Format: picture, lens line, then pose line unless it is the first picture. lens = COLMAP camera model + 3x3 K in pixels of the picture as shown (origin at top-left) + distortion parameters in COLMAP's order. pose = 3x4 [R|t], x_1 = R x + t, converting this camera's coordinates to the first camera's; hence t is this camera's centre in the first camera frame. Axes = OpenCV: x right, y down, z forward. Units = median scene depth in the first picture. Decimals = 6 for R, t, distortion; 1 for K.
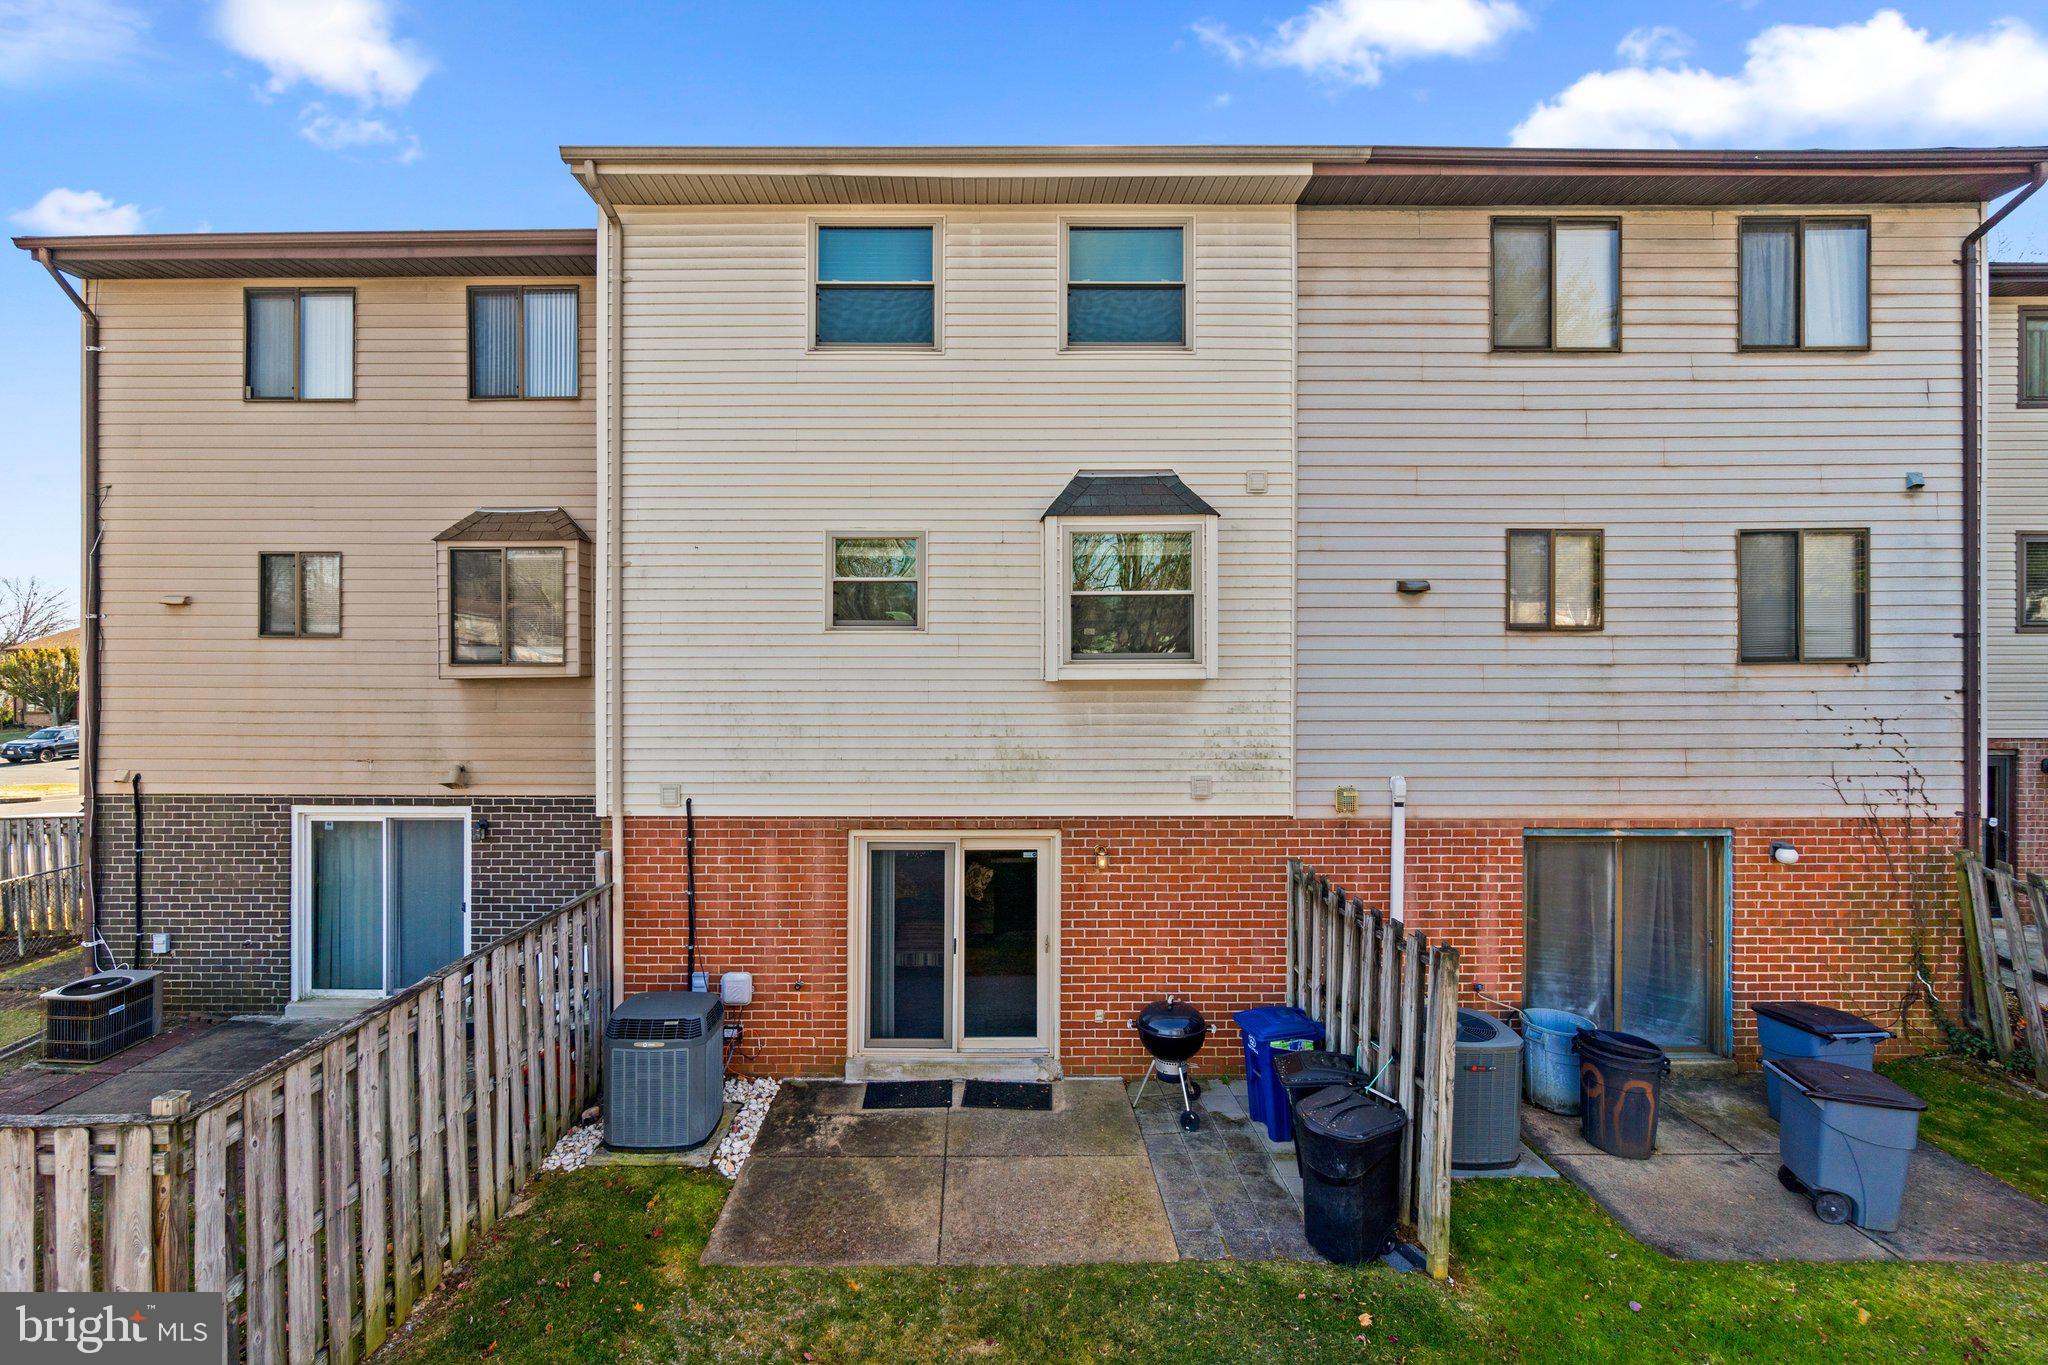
lens RADIAL K [[888.2, 0, 1008.6], [0, 888.2, 681.6], [0, 0, 1]] dist [-0.006390, 0.002050]
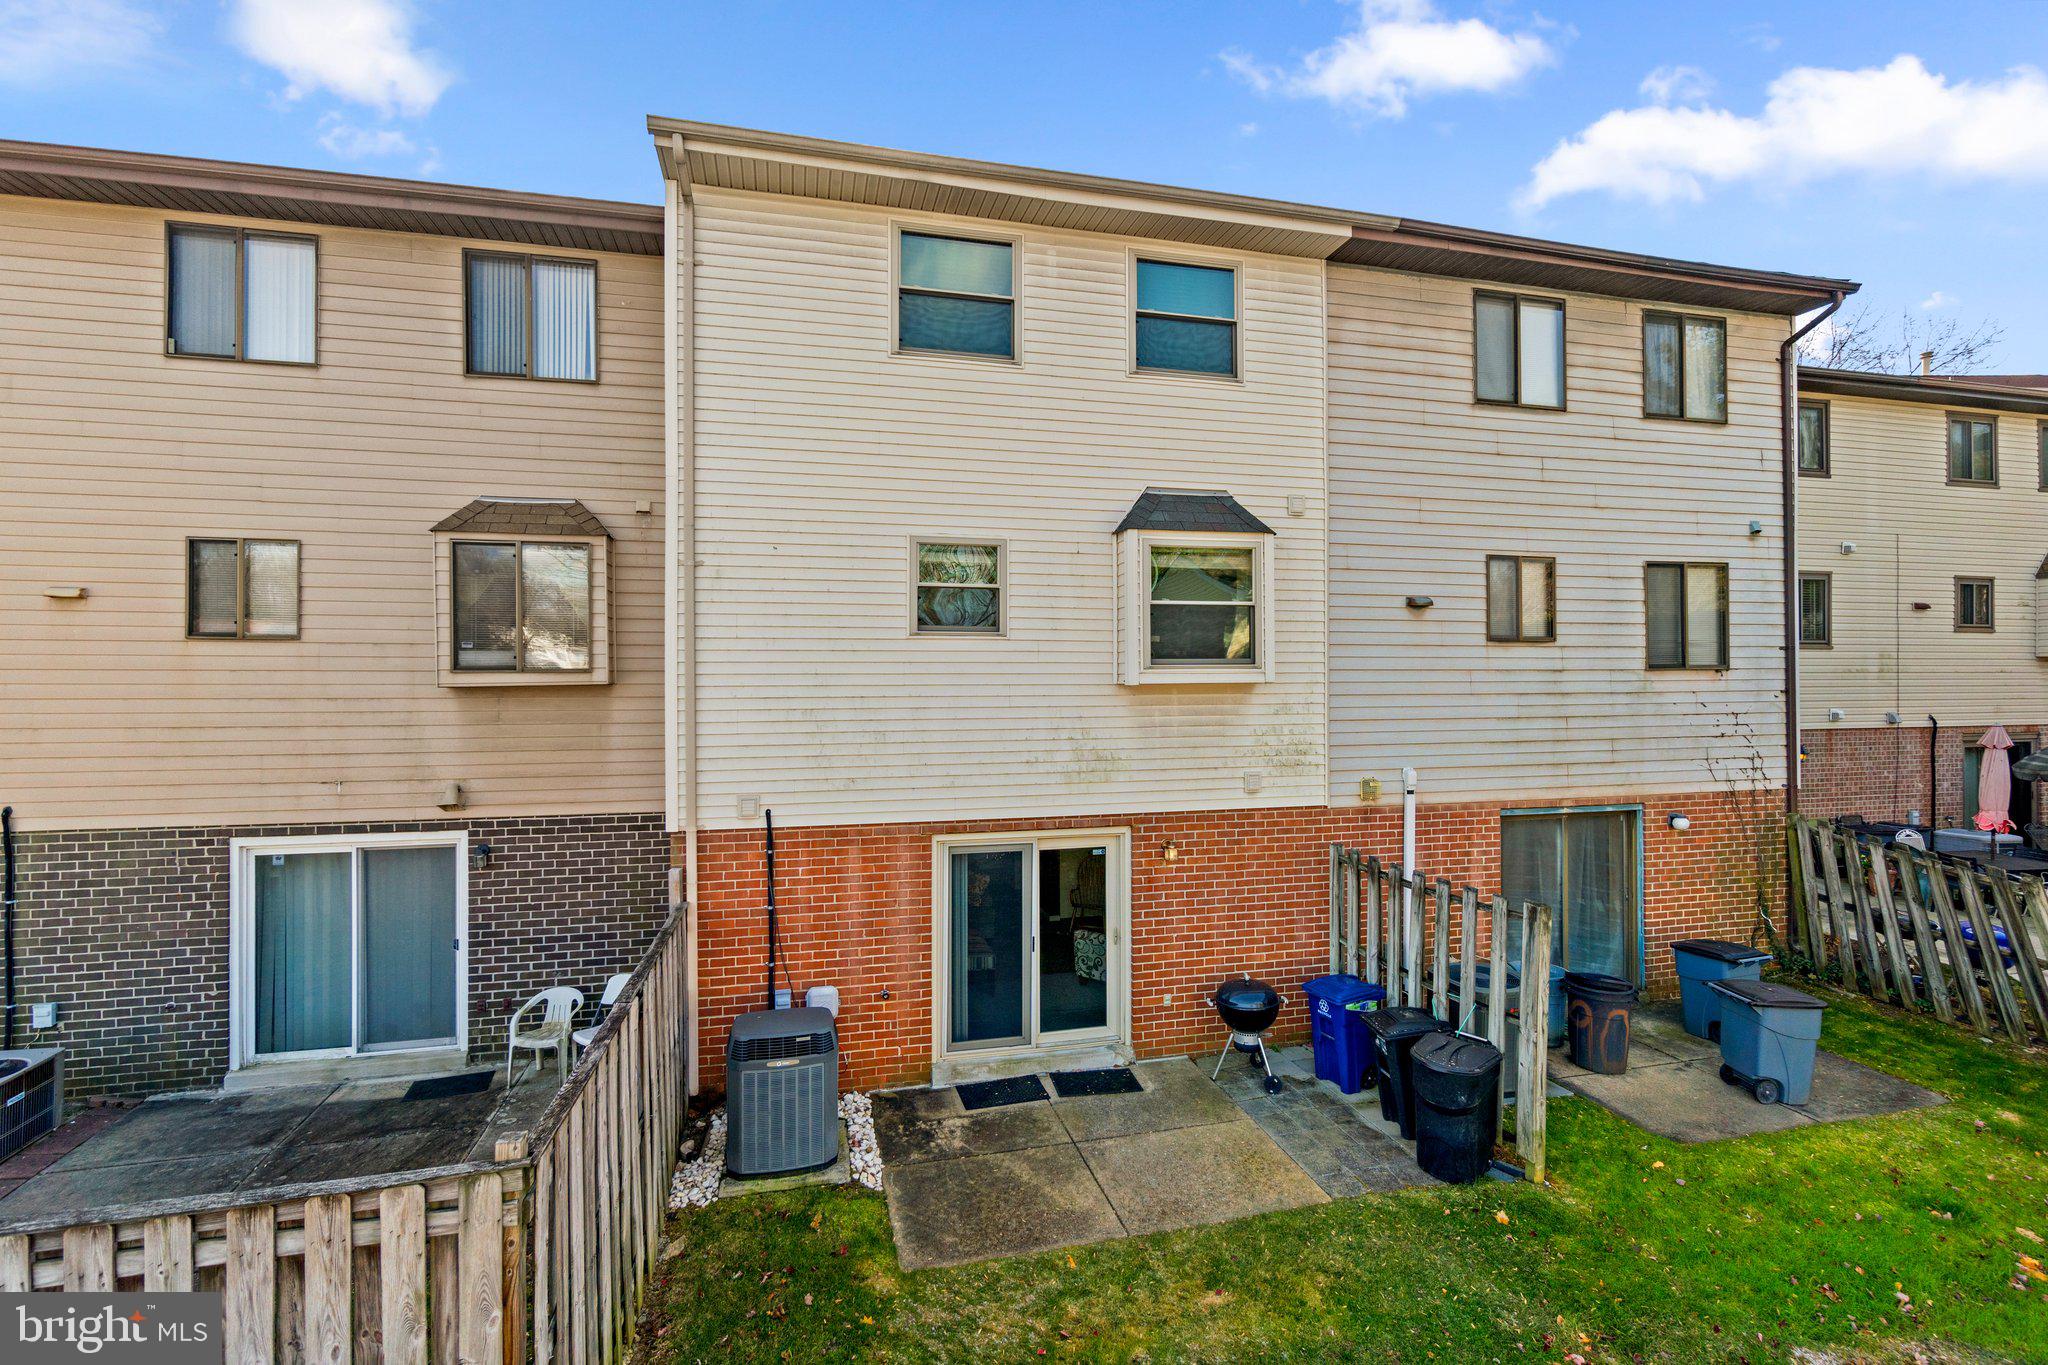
lens RADIAL K [[888.2, 0, 1041.2], [0, 888.2, 689.7], [0, 0, 1]] dist [-0.006390, 0.002050]
pose [[0.971961, -0.005050, 0.235090, -0.292112], [0.006700, 0.999958, -0.006221, 0.010019], [-0.235048, 0.007622, 0.971954, -0.002642]]
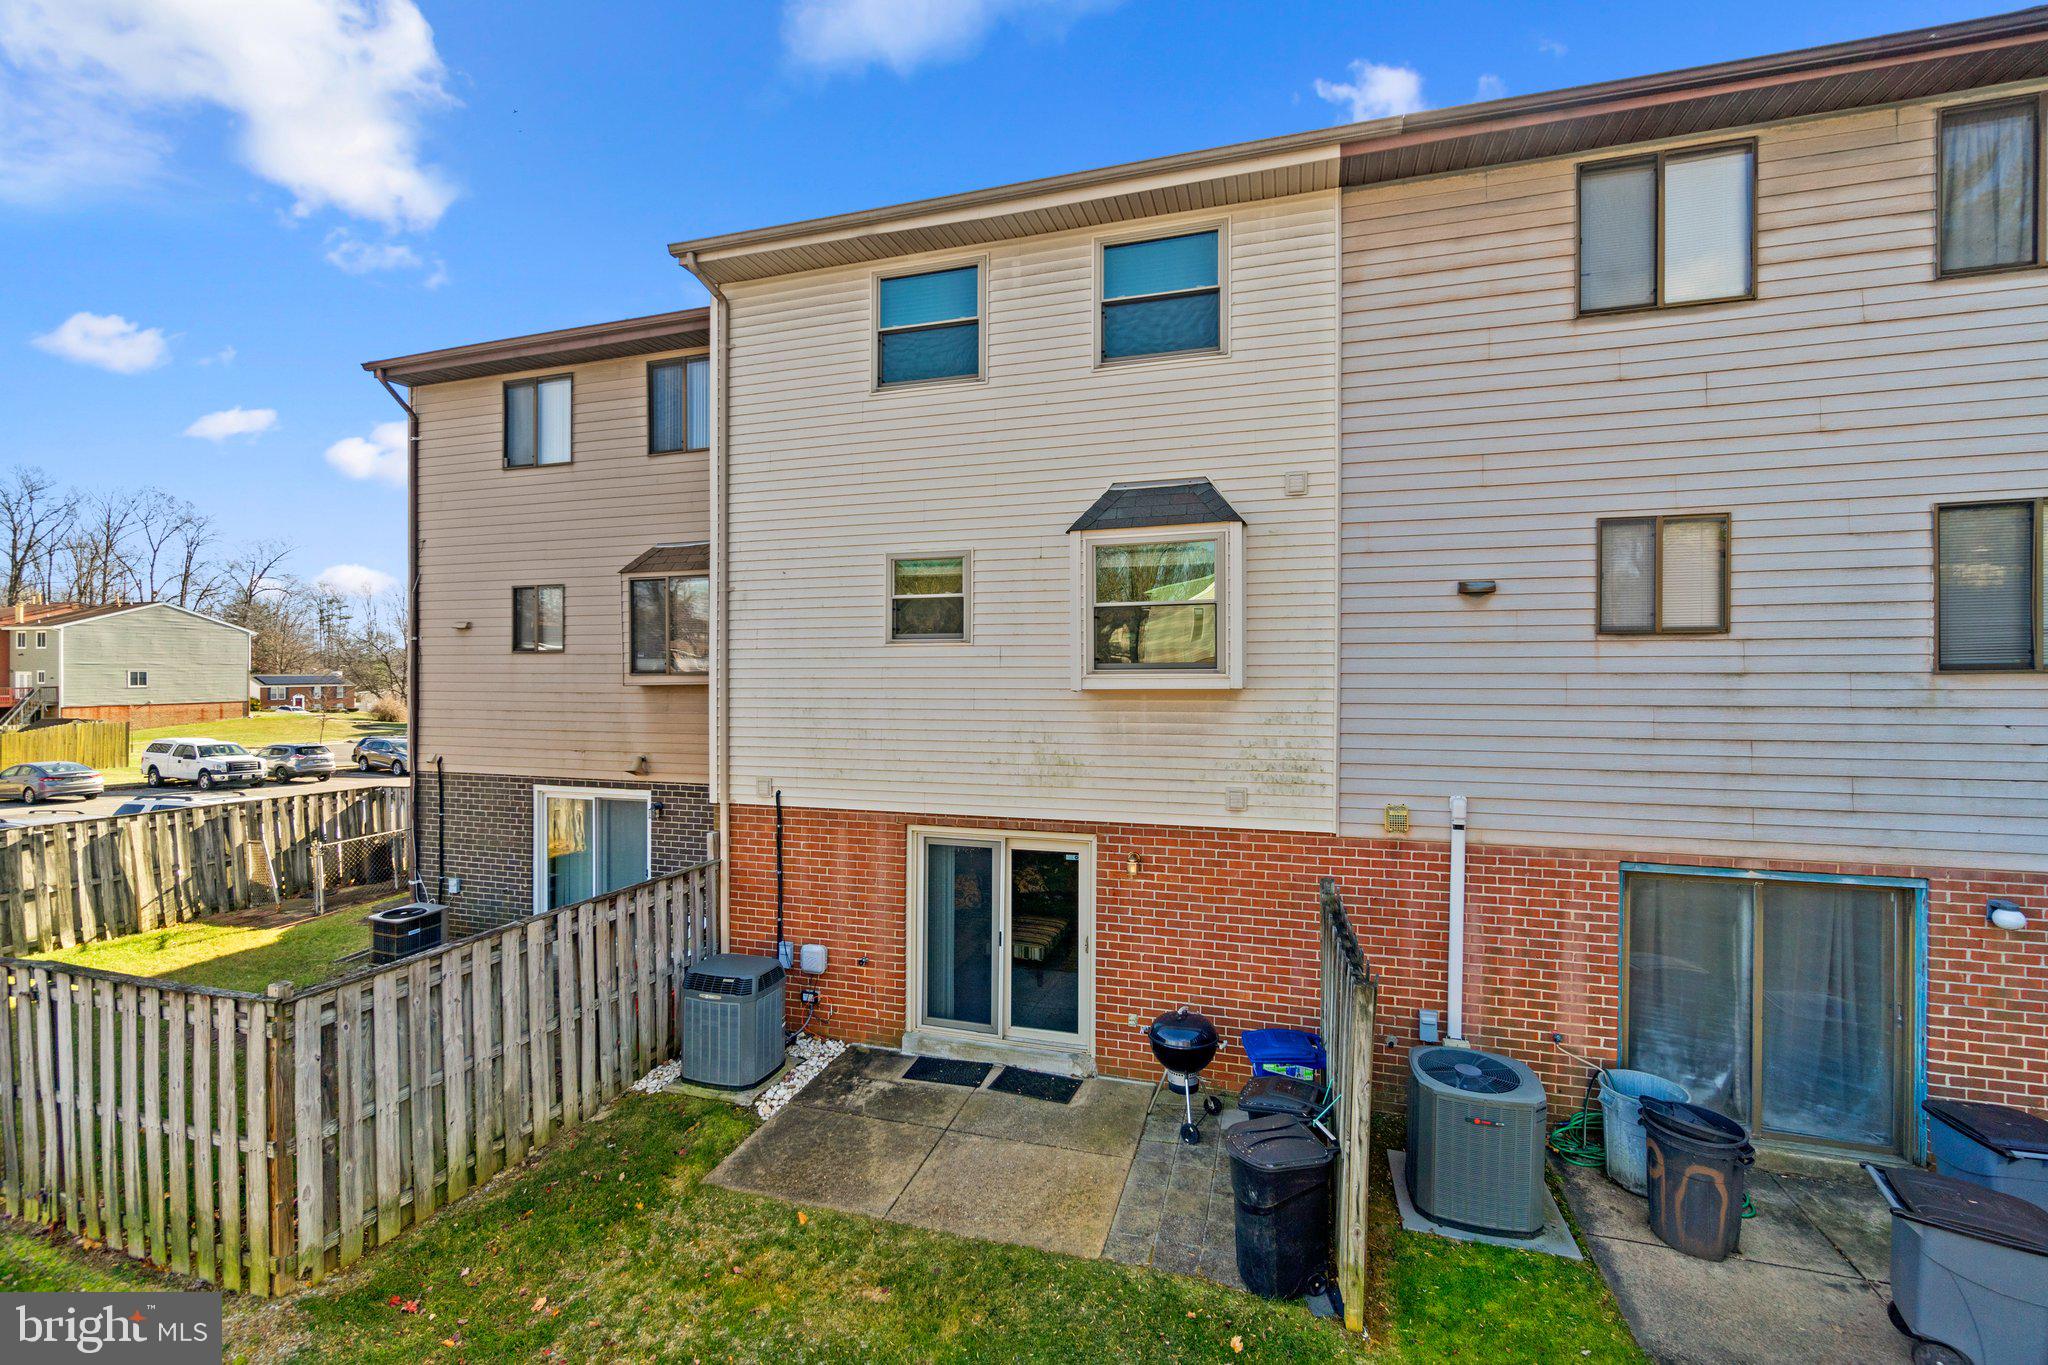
lens RADIAL K [[888.2, 0, 1034.4], [0, 888.2, 682.5], [0, 0, 1]] dist [-0.006390, 0.002050]
pose [[0.953889, 0.002021, -0.300153, 0.297245], [-0.001315, 0.999996, 0.002554, -0.012159], [0.300157, -0.002041, 0.953888, -0.000642]]
